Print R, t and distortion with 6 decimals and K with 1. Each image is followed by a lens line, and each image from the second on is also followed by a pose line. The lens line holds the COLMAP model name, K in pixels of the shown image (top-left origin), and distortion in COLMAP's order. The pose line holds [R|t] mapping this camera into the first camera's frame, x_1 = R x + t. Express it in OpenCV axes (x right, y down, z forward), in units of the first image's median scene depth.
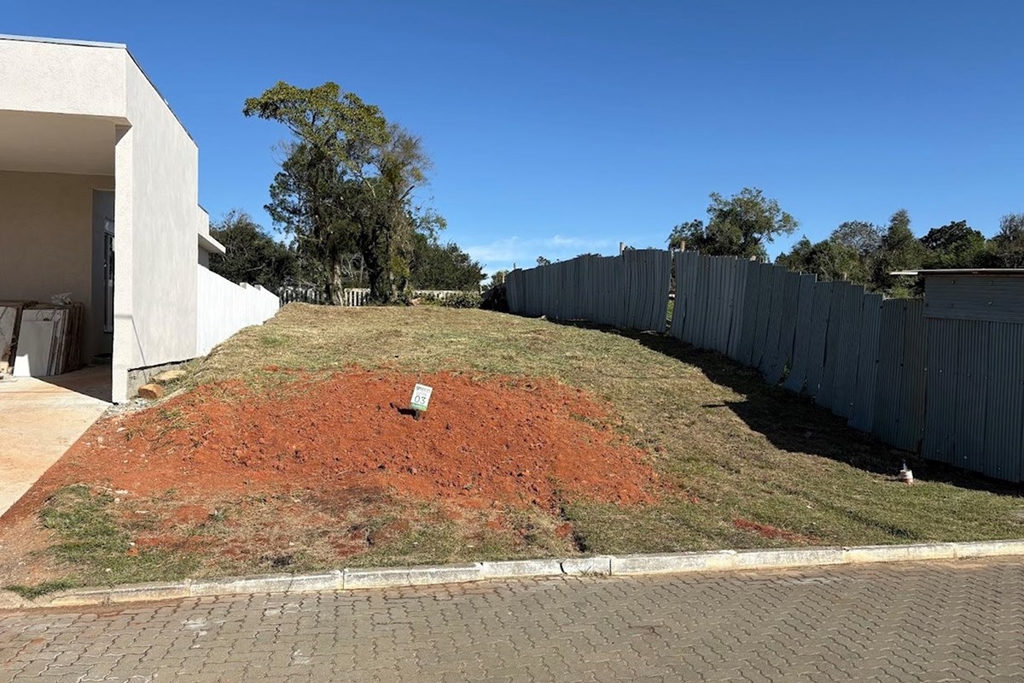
lens RADIAL K [[770.8, 0, 522.0], [0, 770.8, 333.5], [0, 0, 1]] dist [0.037590, -0.029068]
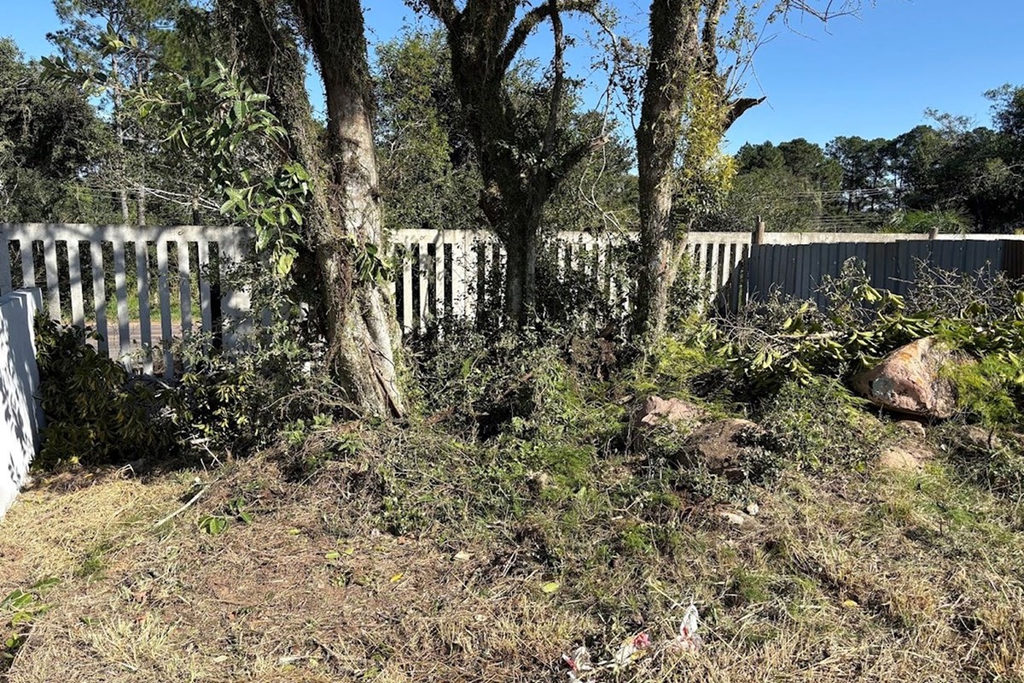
lens RADIAL K [[770.8, 0, 514.7], [0, 770.8, 346.7], [0, 0, 1]] dist [0.037590, -0.029068]
pose [[0.984146, -0.007791, 0.177188, -0.916326], [-0.017081, 0.990227, 0.138413, -0.251915], [-0.176535, -0.139245, 0.974395, 3.220722]]
